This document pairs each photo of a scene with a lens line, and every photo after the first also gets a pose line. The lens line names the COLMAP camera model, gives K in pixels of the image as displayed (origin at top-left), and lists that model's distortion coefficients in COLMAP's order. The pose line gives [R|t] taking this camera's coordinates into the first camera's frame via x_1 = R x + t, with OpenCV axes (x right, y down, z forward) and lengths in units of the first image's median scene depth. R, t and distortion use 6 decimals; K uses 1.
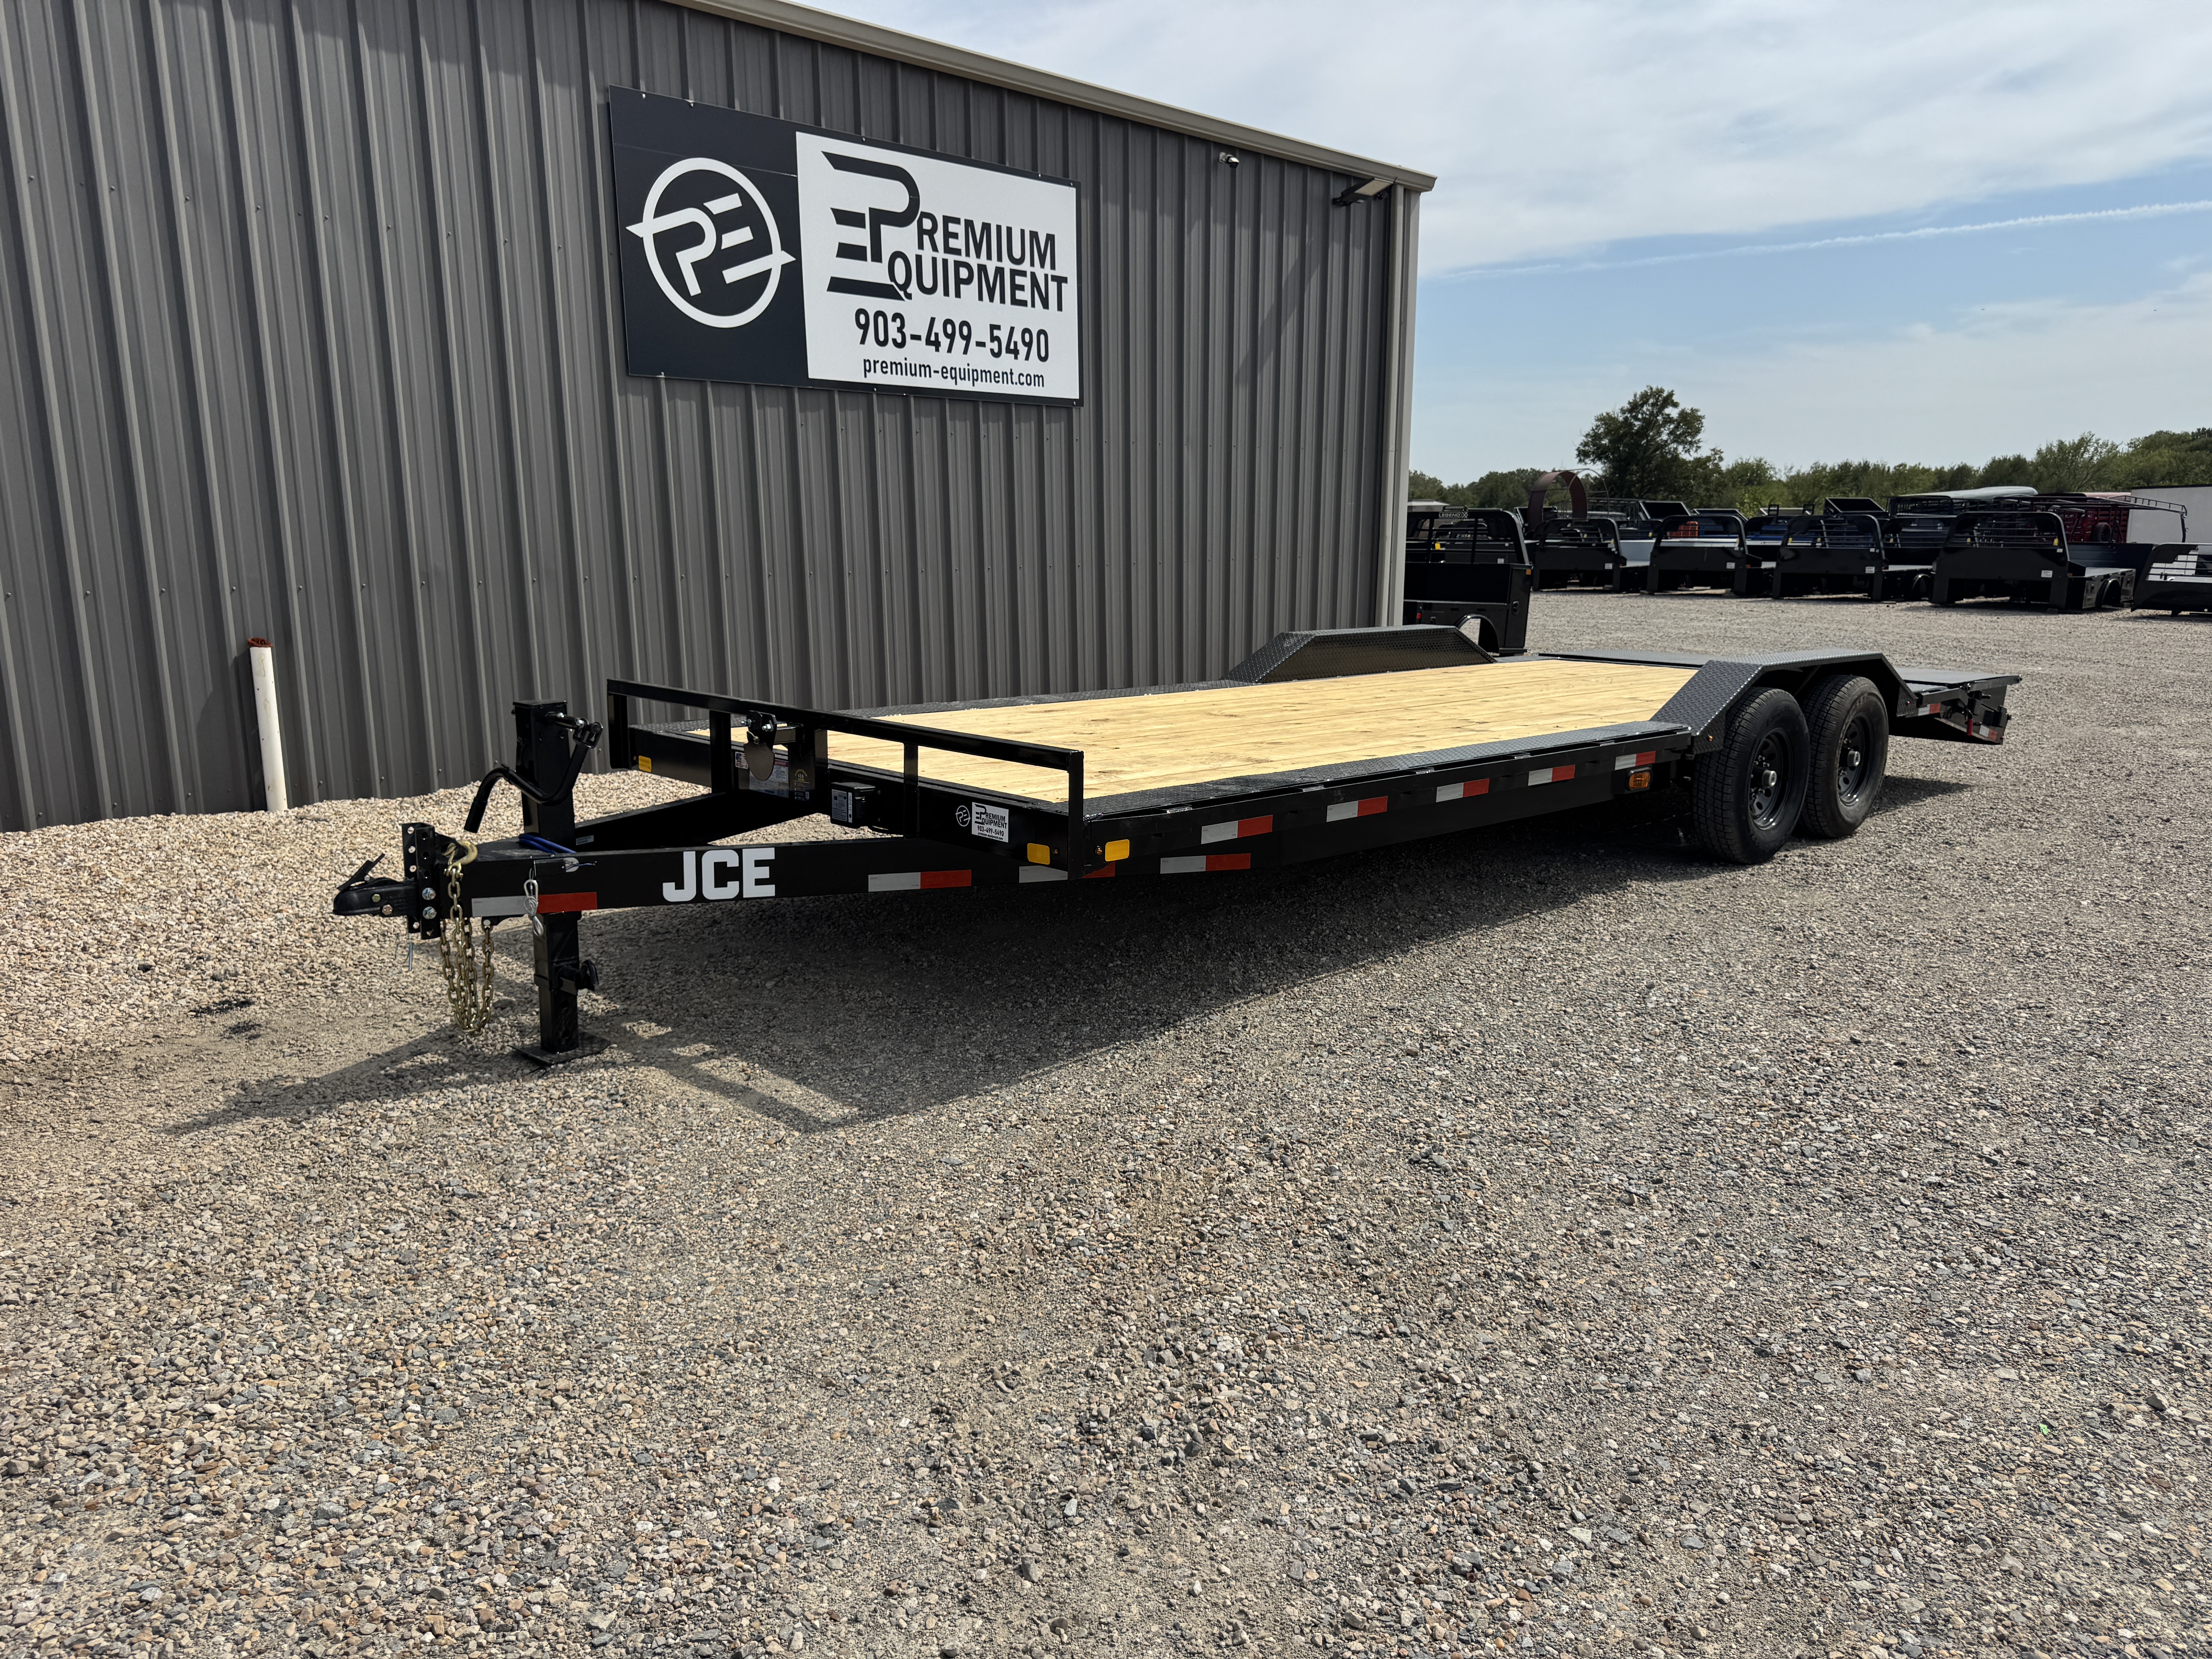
lens RADIAL K [[1590.5, 0, 1095.9], [0, 1590.5, 835.1], [0, 0, 1]] dist [0.079039, -0.088473]
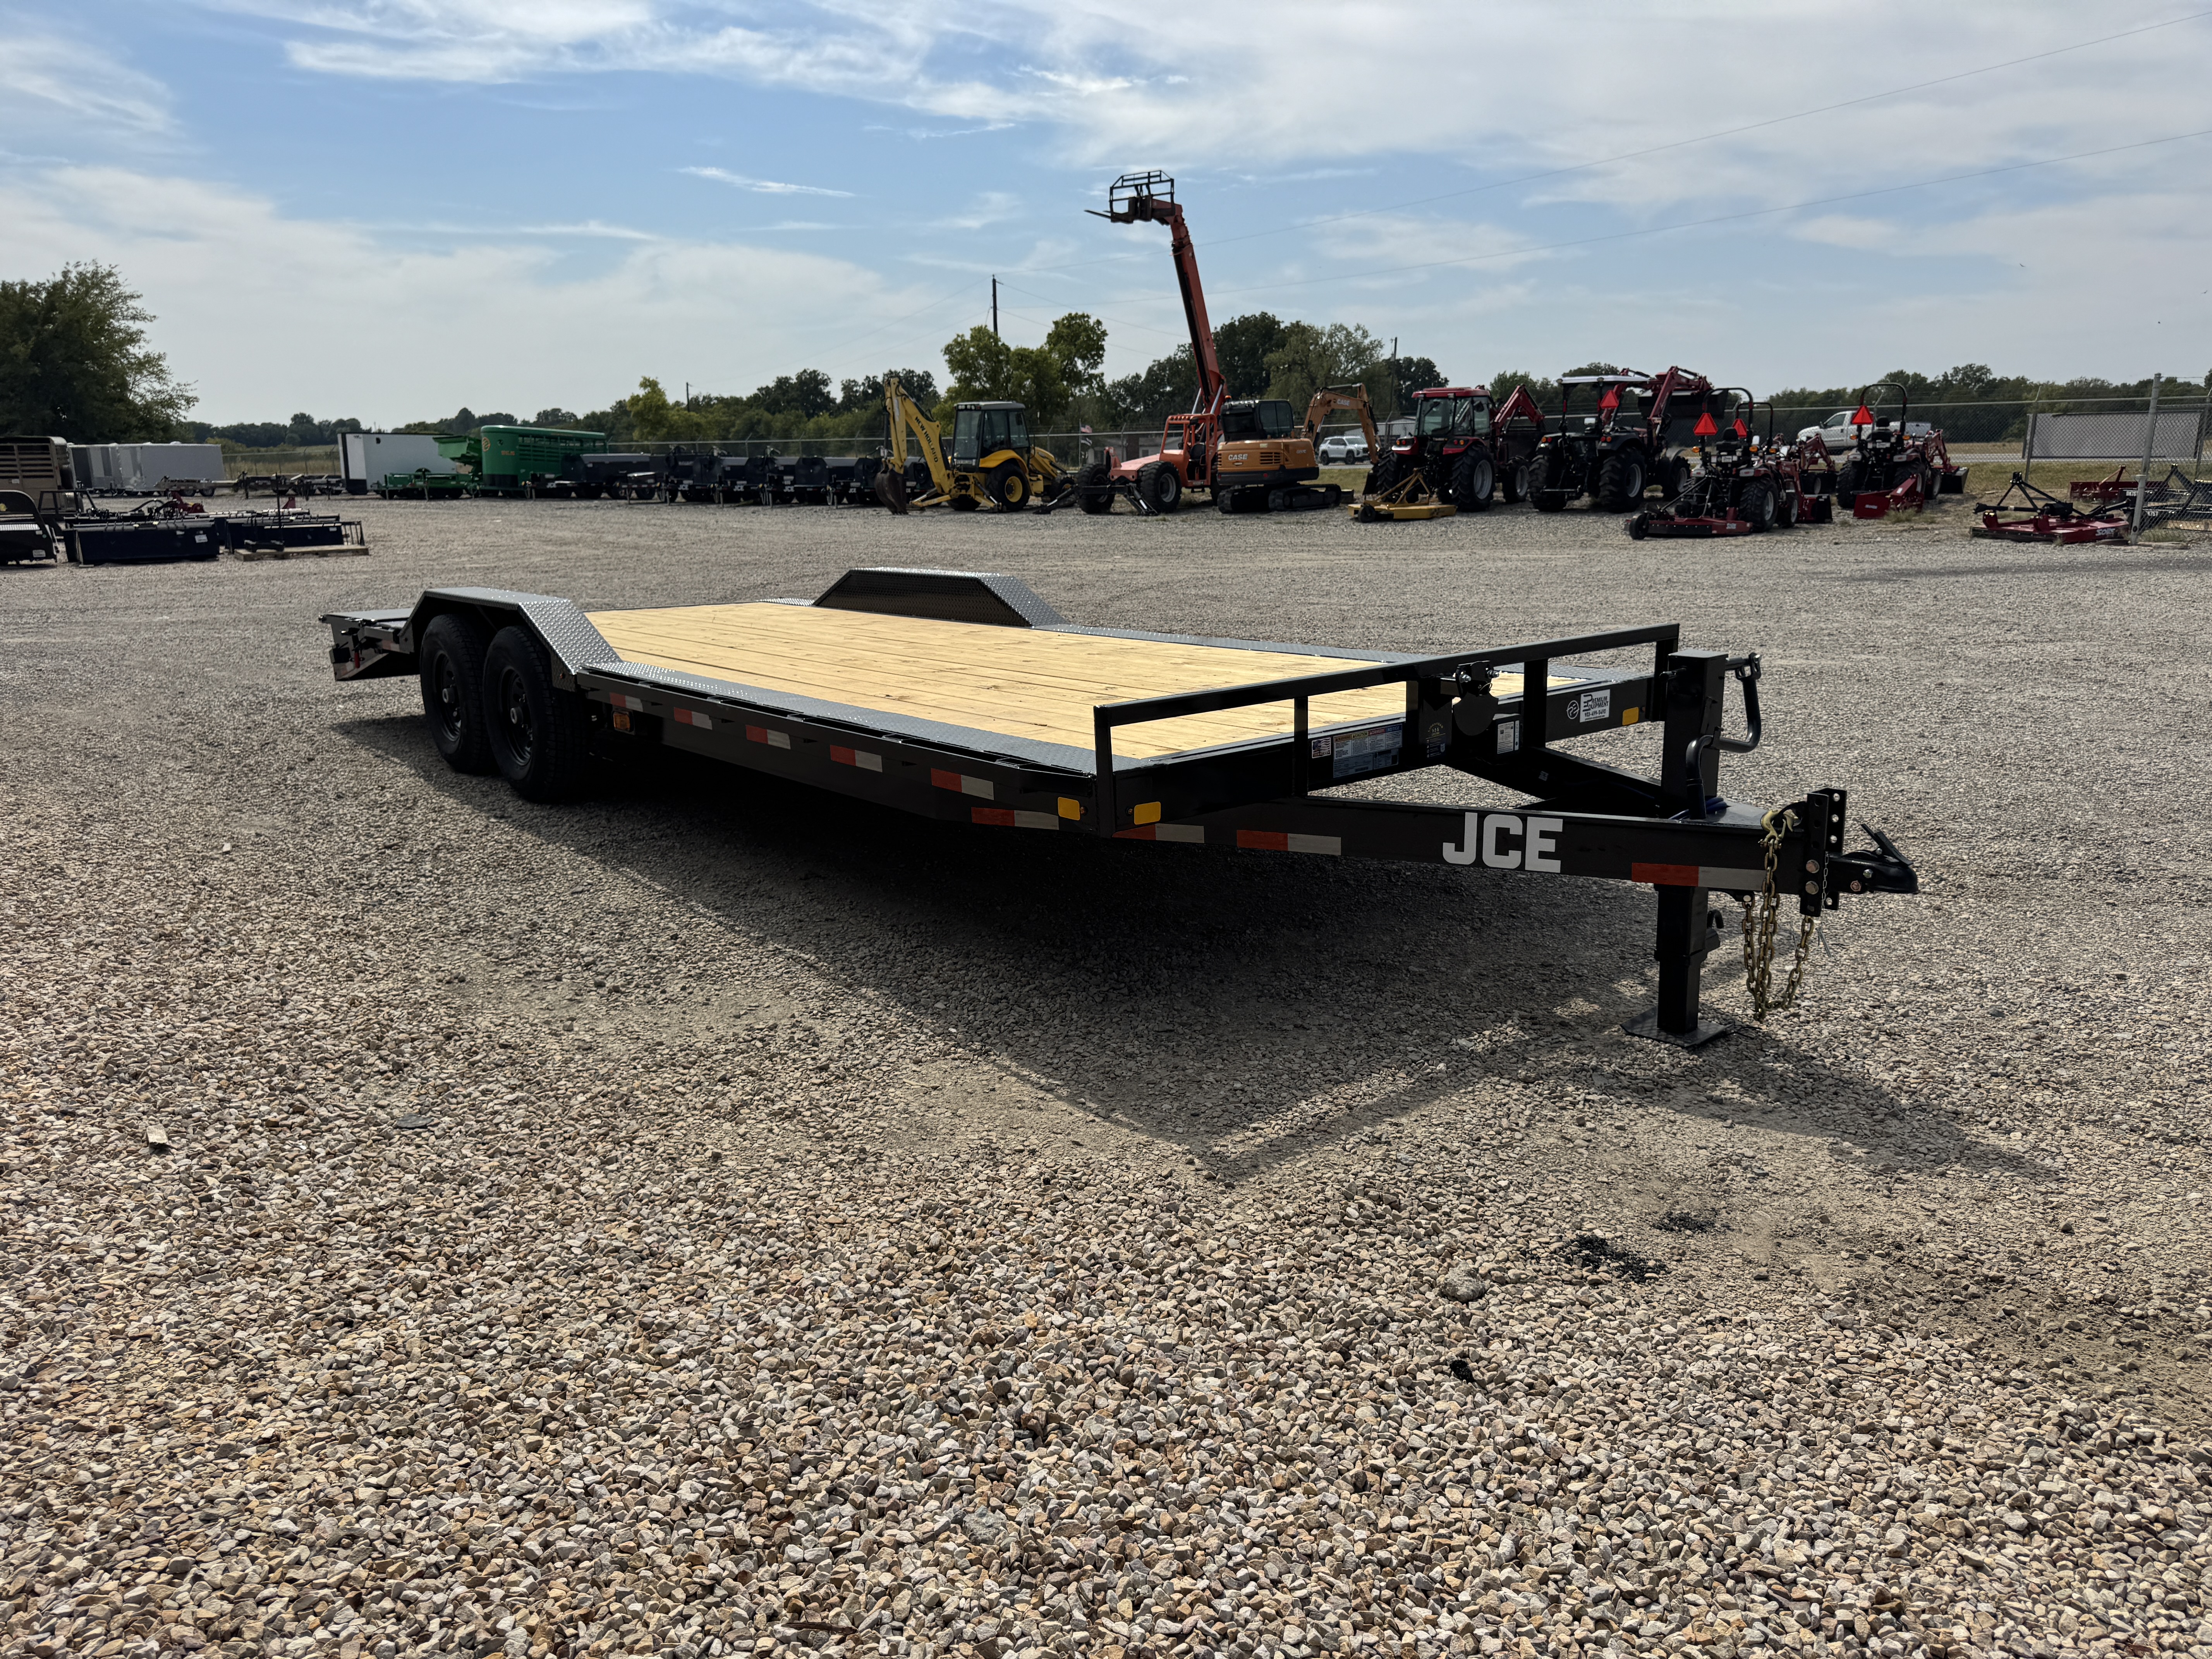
lens RADIAL K [[1590.5, 0, 1095.9], [0, 1590.5, 835.1], [0, 0, 1]] dist [0.079039, -0.088473]
pose [[0.044020, -0.243771, 0.968833, -1.214817], [0.191693, 0.953814, 0.231283, -0.253874], [-0.980467, 0.175538, 0.088716, 1.212670]]
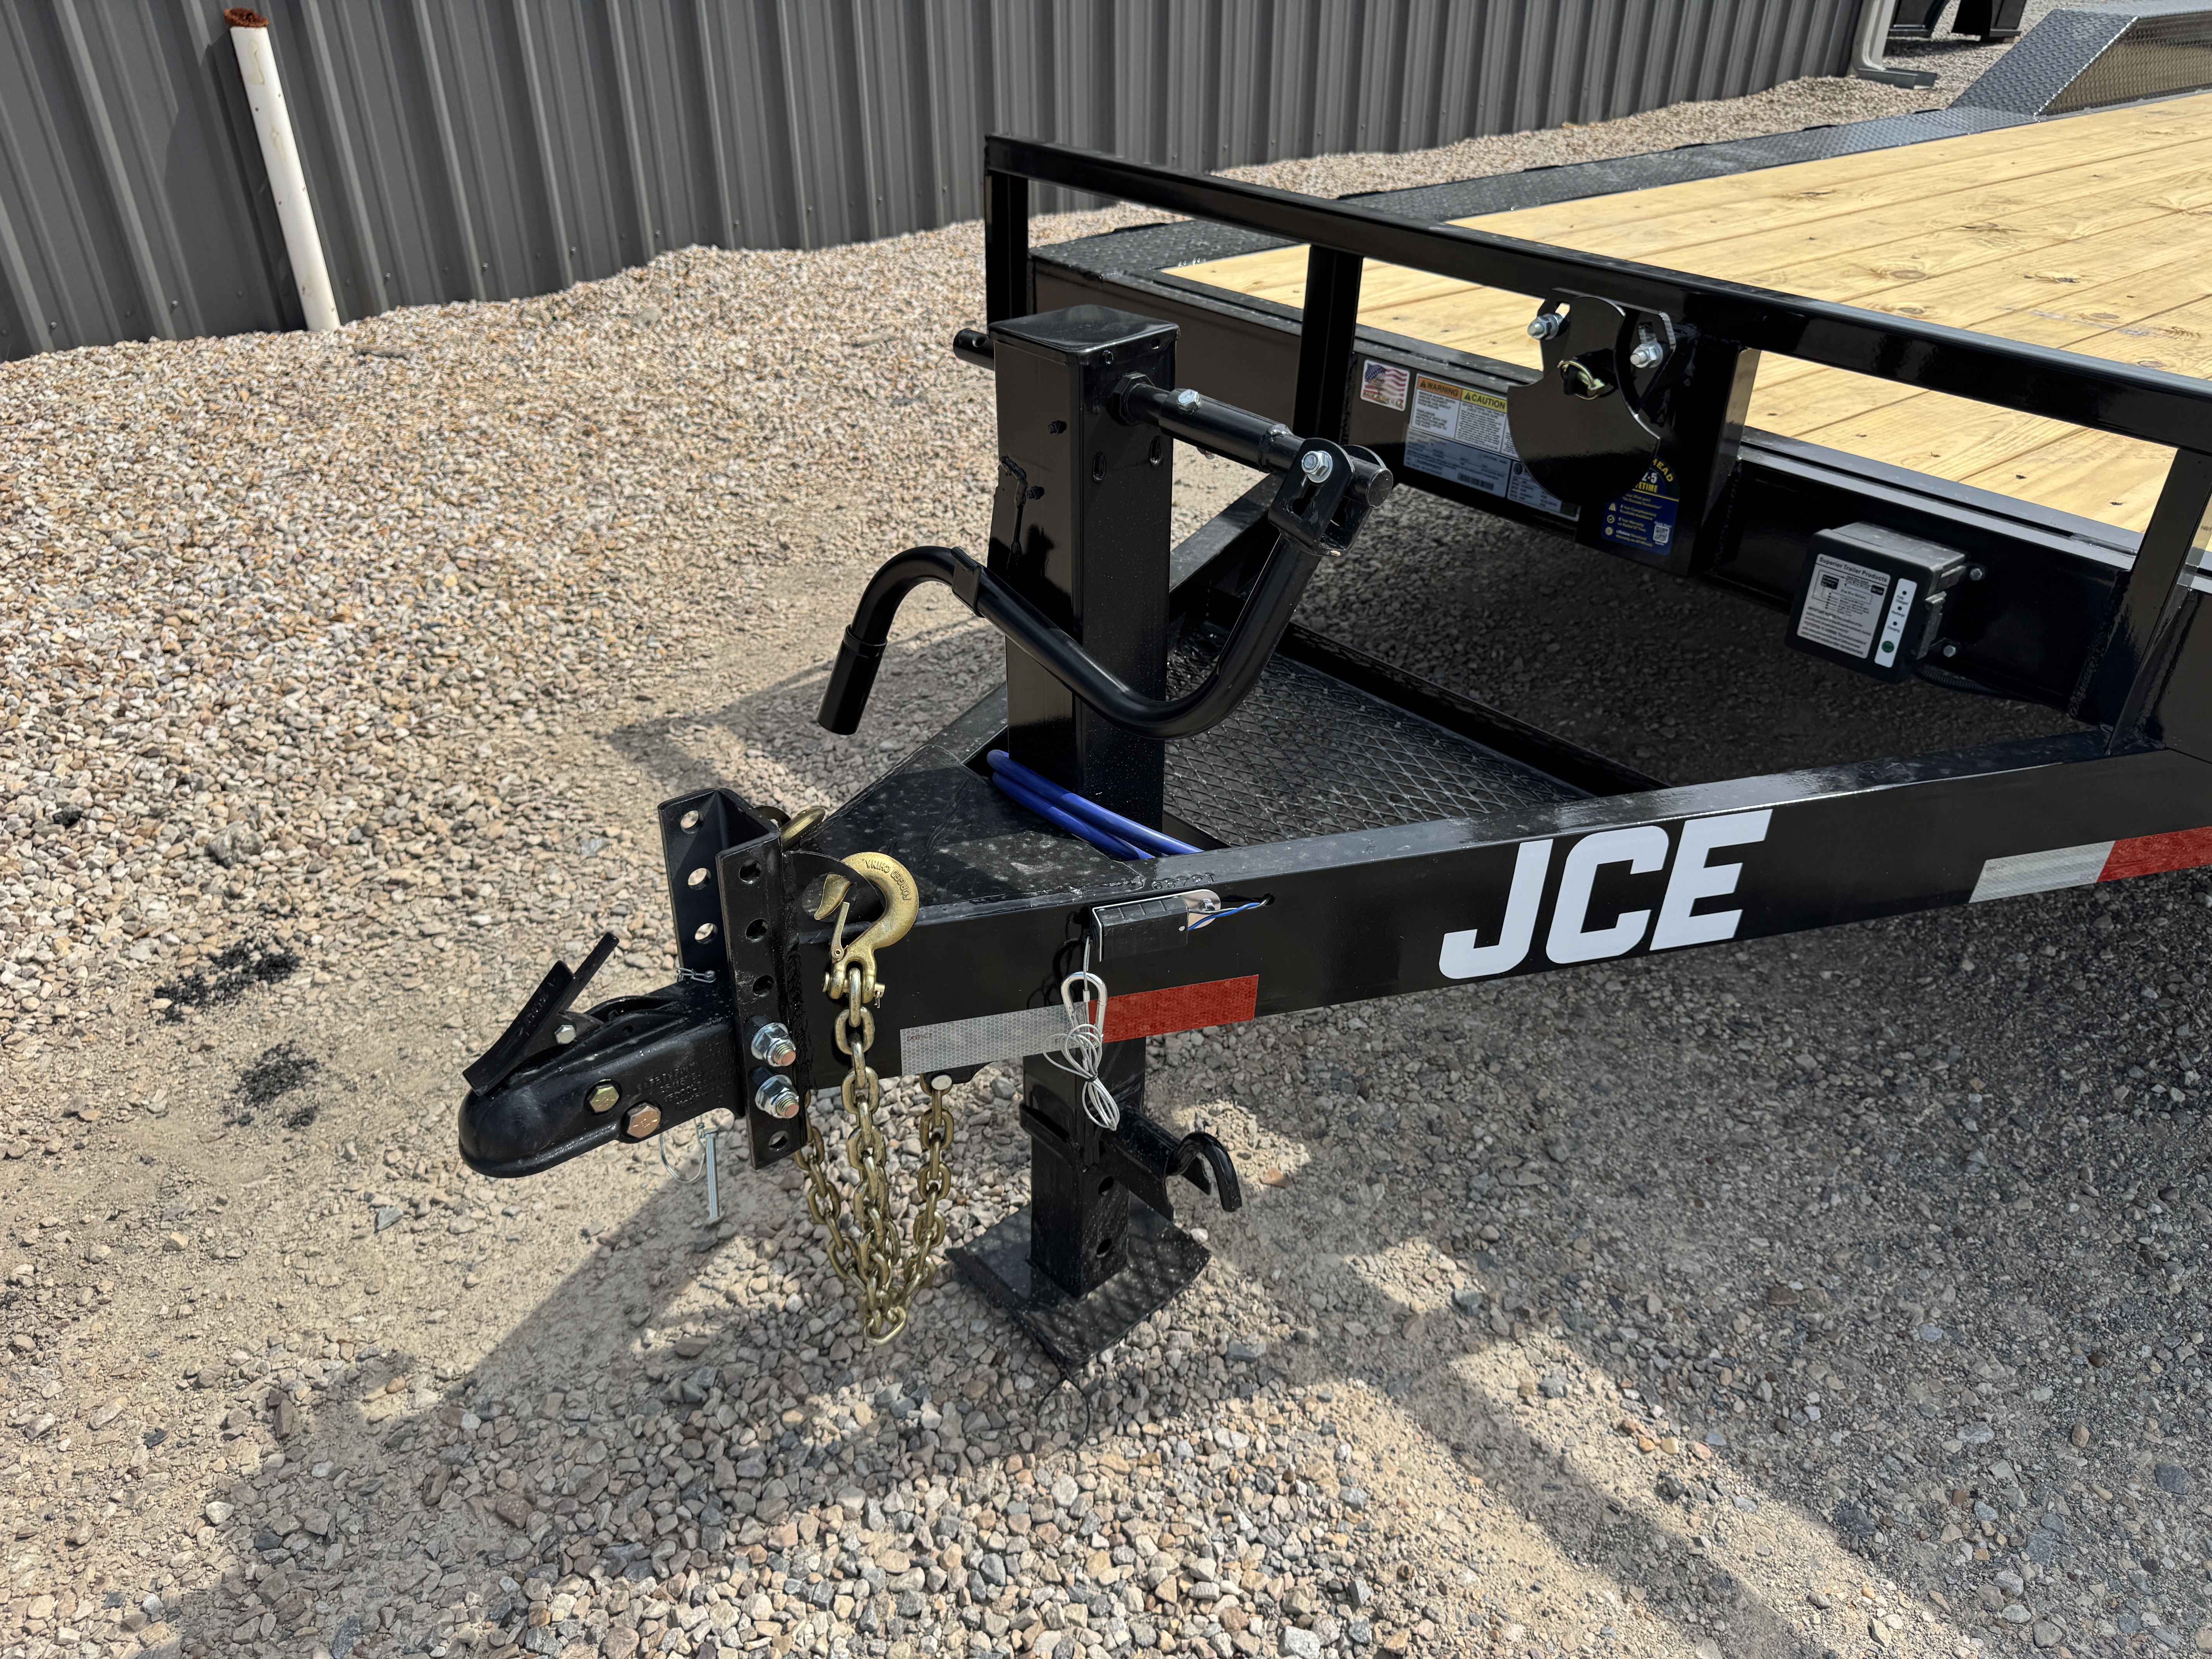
lens RADIAL K [[1590.5, 0, 1095.9], [0, 1590.5, 835.1], [0, 0, 1]] dist [0.079039, -0.088473]
pose [[0.997562, 0.040804, -0.056622, -0.309840], [-0.018457, 0.936637, 0.349815, -0.094057], [0.067308, -0.347917, 0.935106, 0.677263]]
